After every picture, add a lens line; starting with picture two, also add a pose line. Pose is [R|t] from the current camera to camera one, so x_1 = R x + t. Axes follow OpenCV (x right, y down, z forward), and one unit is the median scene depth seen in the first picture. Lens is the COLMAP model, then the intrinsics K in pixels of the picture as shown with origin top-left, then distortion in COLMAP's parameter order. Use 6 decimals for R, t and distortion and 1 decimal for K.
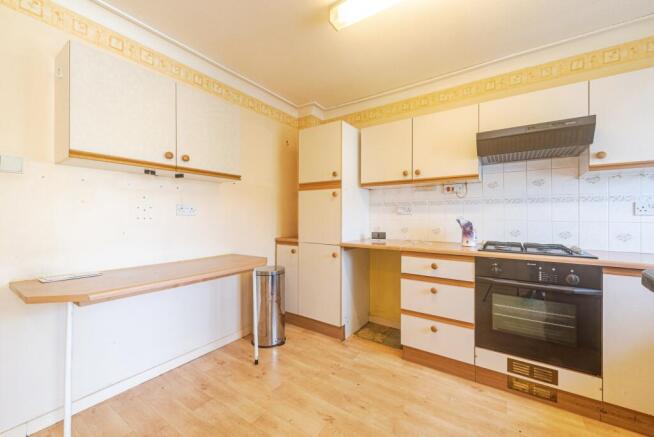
lens RADIAL K [[268.7, 0, 309.9], [0, 268.7, 215.2], [0, 0, 1]] dist [0.004054, 0.000366]
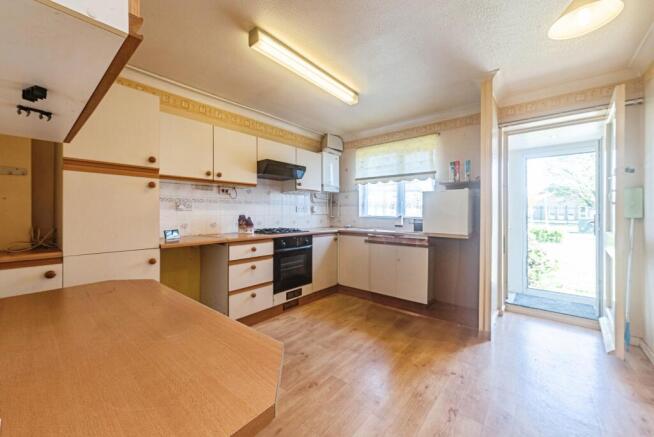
lens RADIAL K [[256.9, 0, 328.3], [0, 256.9, 214.3], [0, 0, 1]] dist [0.016541, -0.000157]
pose [[0.062076, -0.008045, 0.998039, -0.759897], [-0.007396, 0.999936, 0.008521, -0.002003], [-0.998044, -0.007910, 0.062012, 0.506024]]
